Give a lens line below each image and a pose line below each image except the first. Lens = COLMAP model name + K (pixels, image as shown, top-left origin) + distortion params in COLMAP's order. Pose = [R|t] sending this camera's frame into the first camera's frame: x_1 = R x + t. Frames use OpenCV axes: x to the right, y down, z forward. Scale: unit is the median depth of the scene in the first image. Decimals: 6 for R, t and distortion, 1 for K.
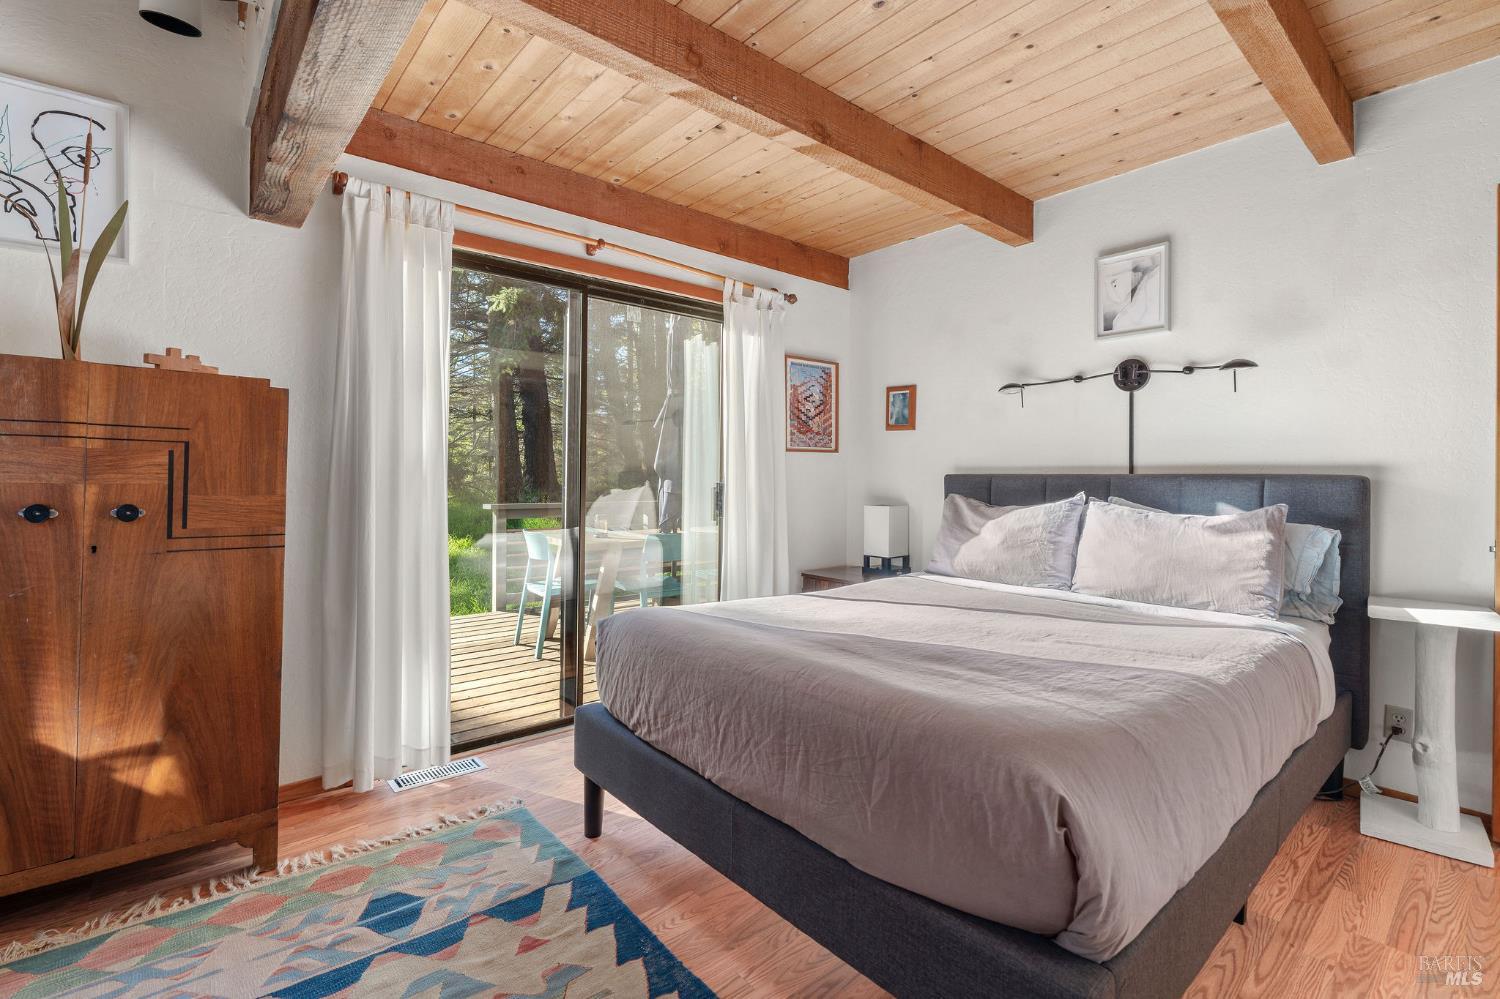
lens RADIAL K [[683.9, 0, 741.9], [0, 683.9, 489.2], [0, 0, 1]] dist [-0.001830, 0.000651]
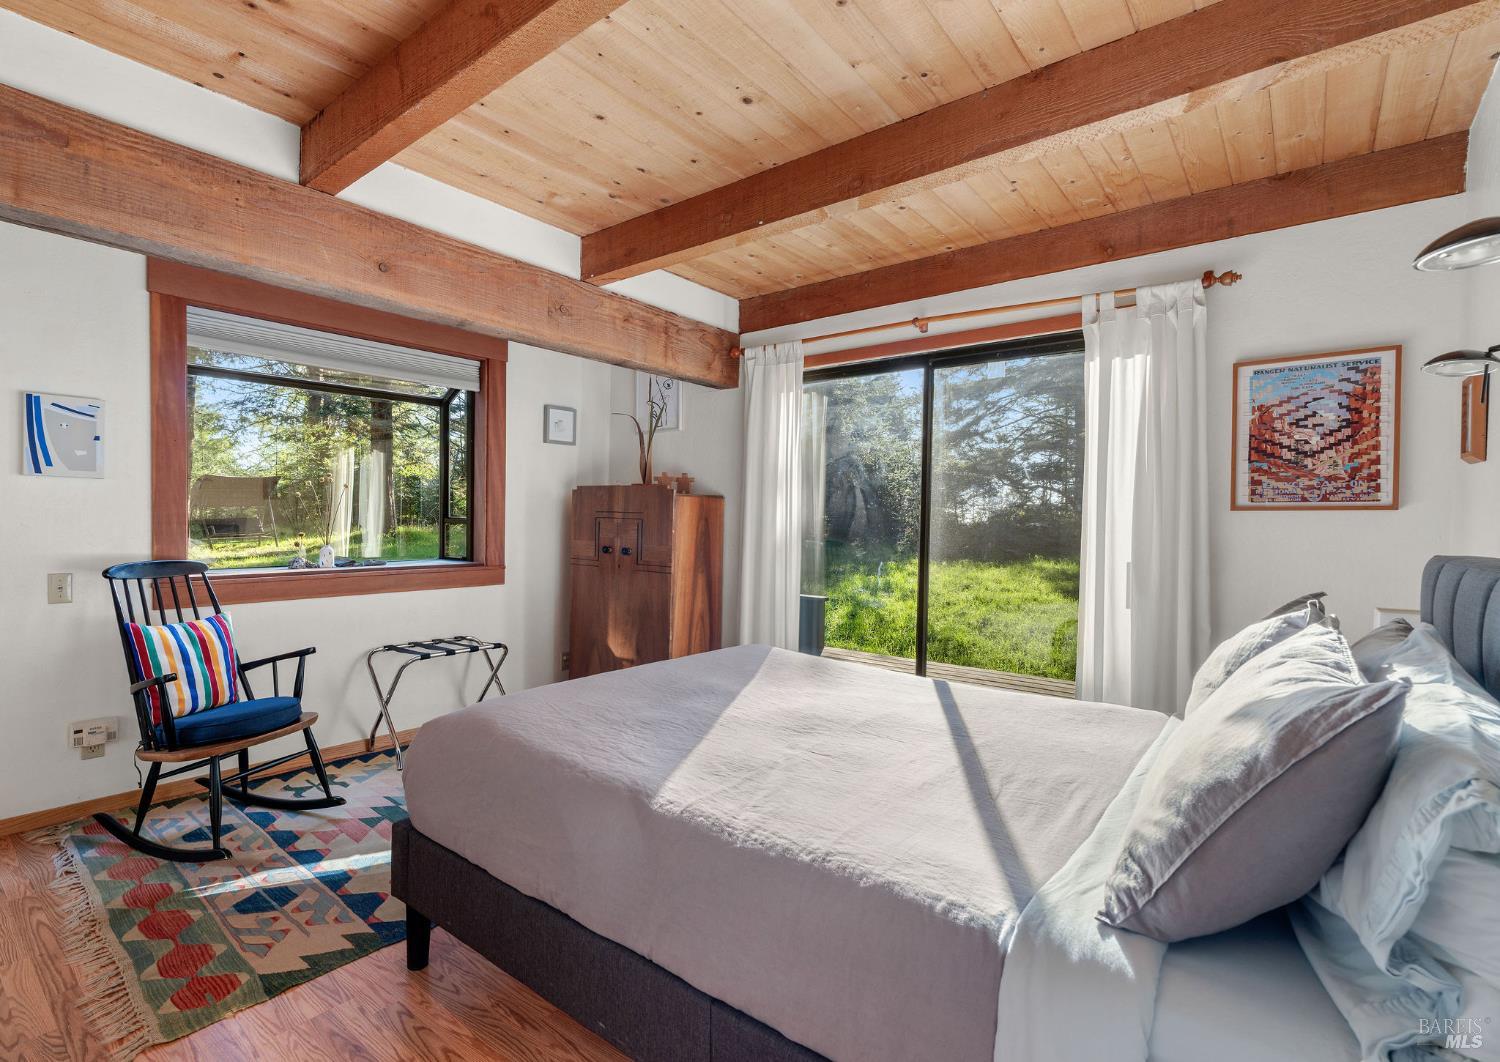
lens RADIAL K [[711.1, 0, 750.0], [0, 711.1, 531.0], [0, 0, 1]] dist [-0.000739, -0.000048]
pose [[0.189580, 0.019615, -0.981669, 0.708630], [-0.027504, 0.999514, 0.014660, -0.037124], [0.981480, 0.024220, 0.190027, 0.463801]]
